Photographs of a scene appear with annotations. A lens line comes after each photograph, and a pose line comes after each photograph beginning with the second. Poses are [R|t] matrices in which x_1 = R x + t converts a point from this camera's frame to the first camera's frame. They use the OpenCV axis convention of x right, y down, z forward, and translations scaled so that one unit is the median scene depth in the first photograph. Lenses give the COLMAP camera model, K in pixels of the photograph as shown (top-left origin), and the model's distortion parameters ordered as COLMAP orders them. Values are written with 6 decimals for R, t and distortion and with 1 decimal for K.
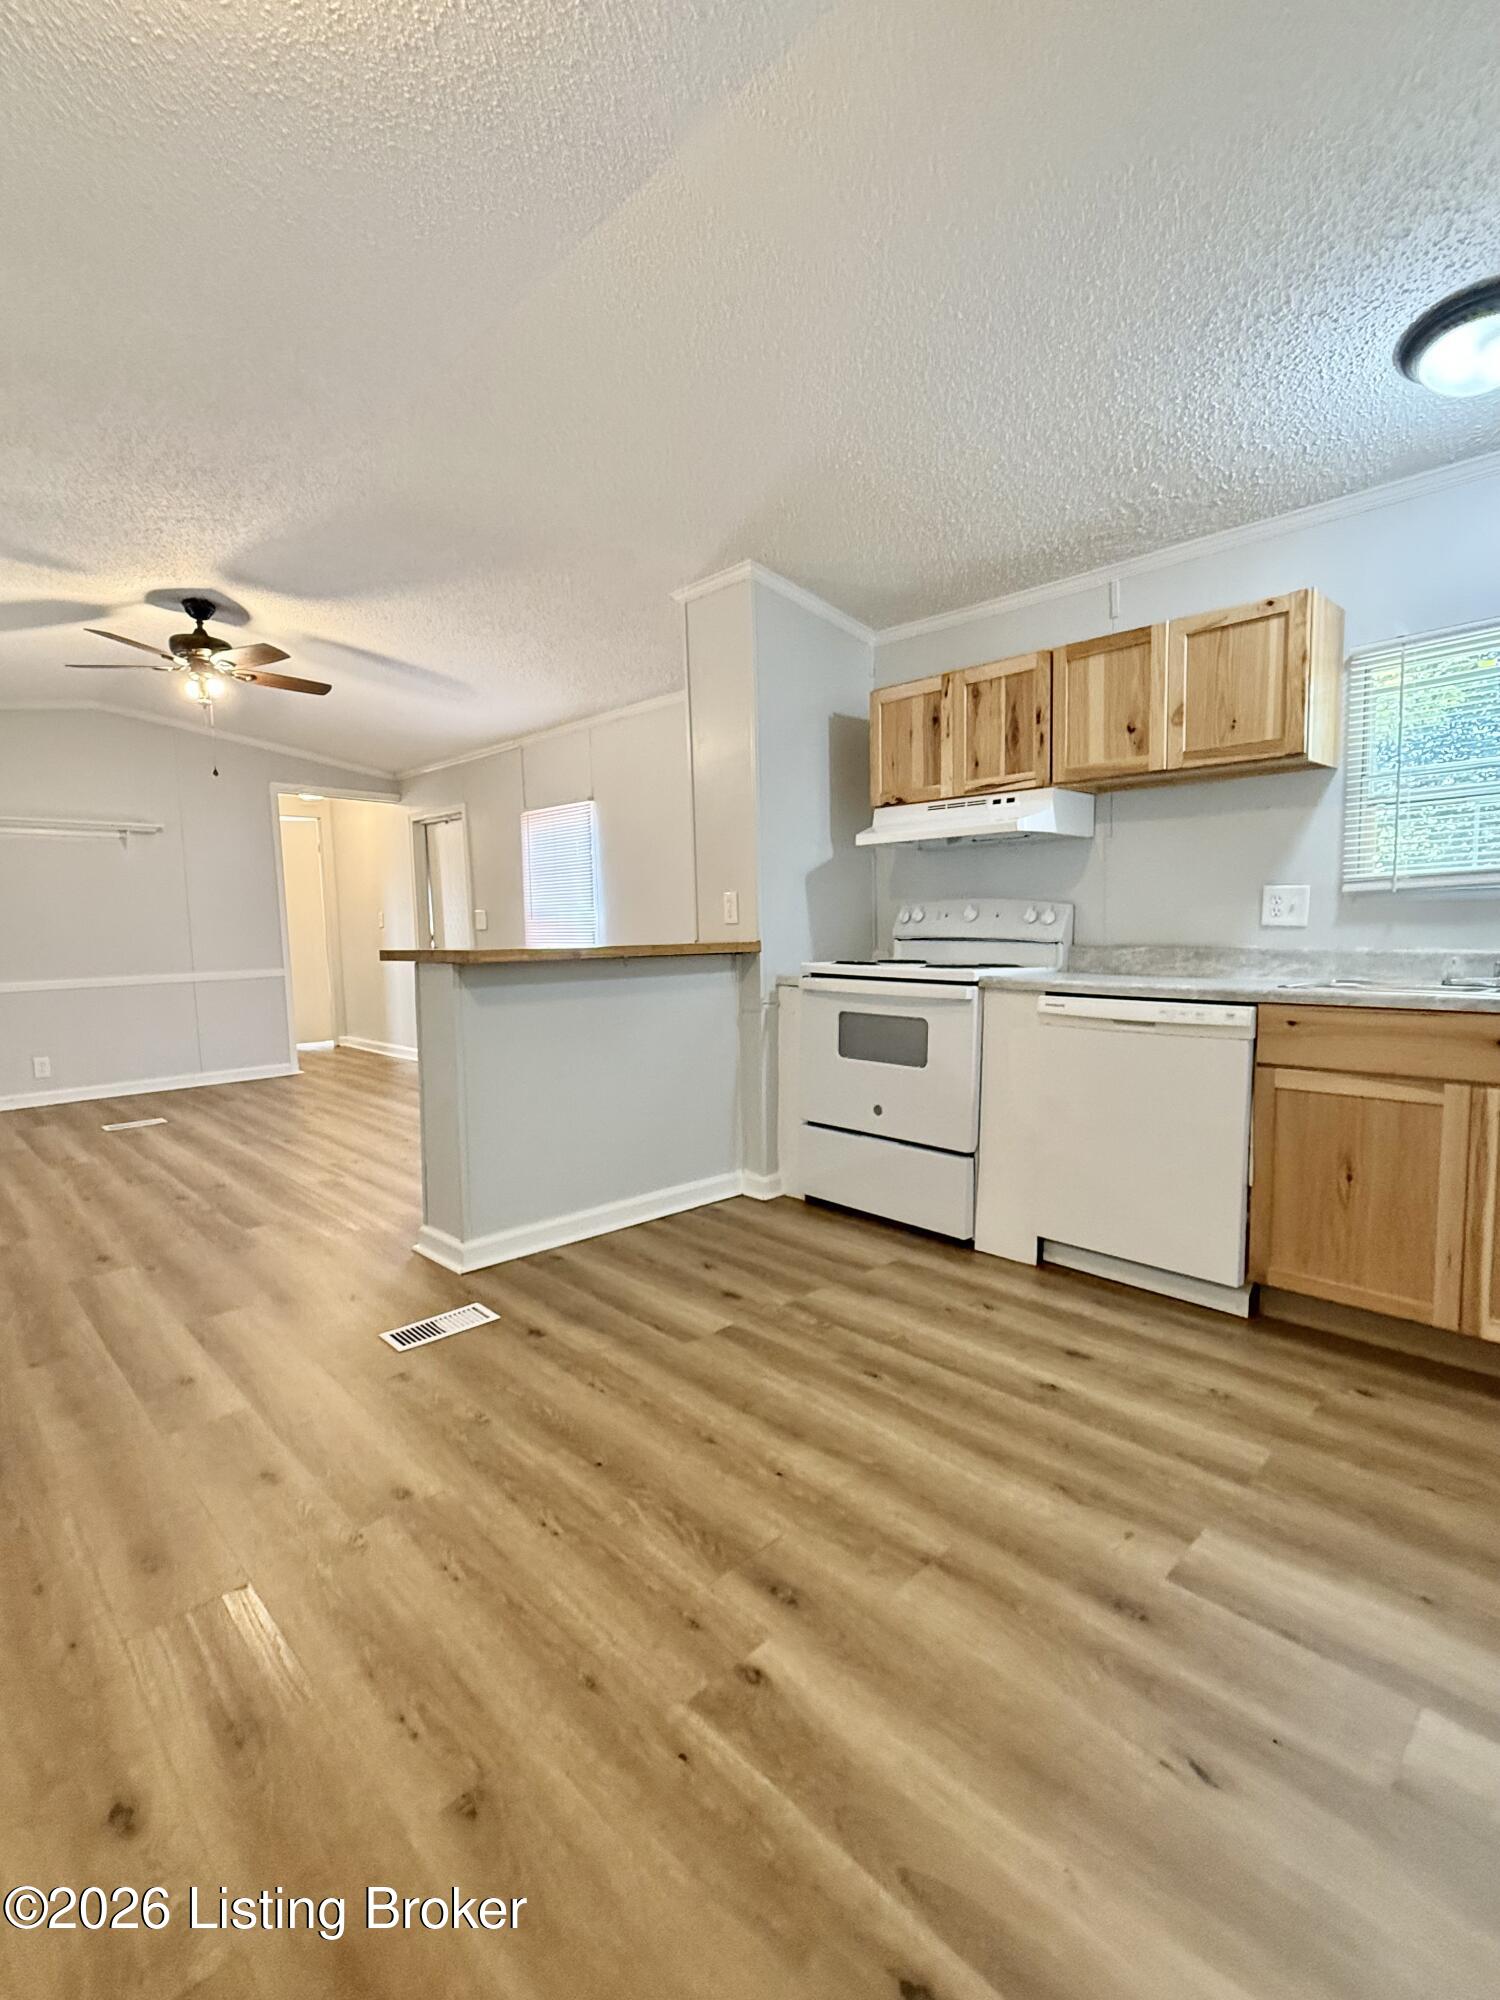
lens RADIAL K [[928.1, 0, 749.9], [0, 928.1, 1005.4], [0, 0, 1]] dist [0.000597, -0.000411]
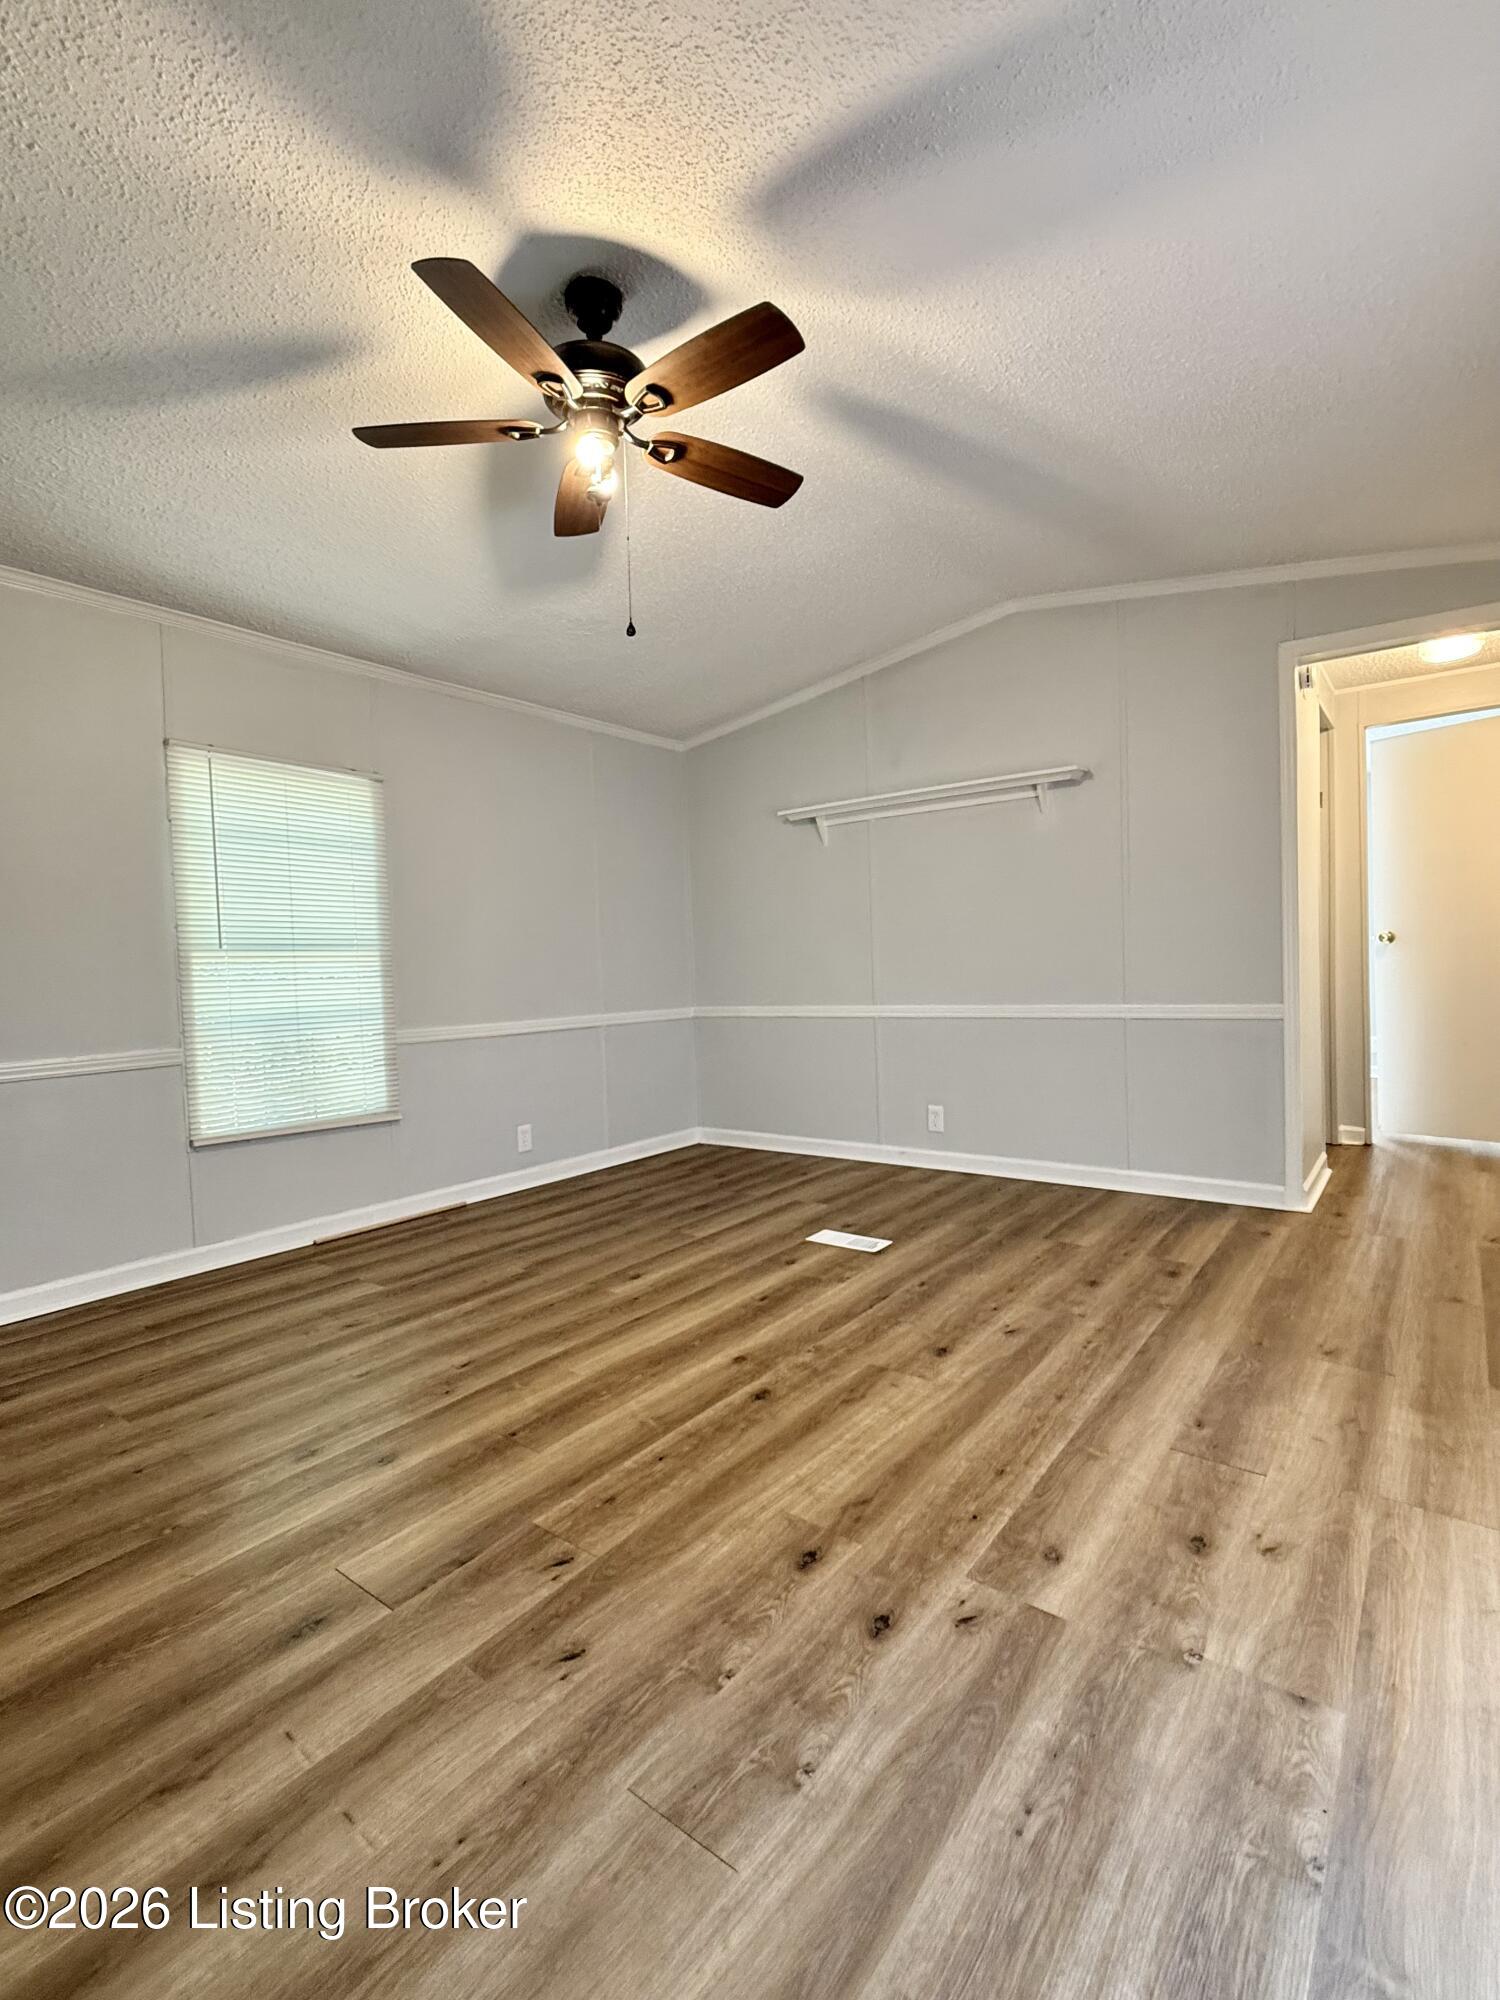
lens RADIAL K [[928.1, 0, 749.9], [0, 928.1, 1005.4], [0, 0, 1]] dist [0.000597, -0.000411]
pose [[0.152727, 0.062141, -0.986313, -0.083164], [-0.057410, 0.996894, 0.053918, -0.115774], [0.986600, 0.048390, 0.155820, 1.455441]]
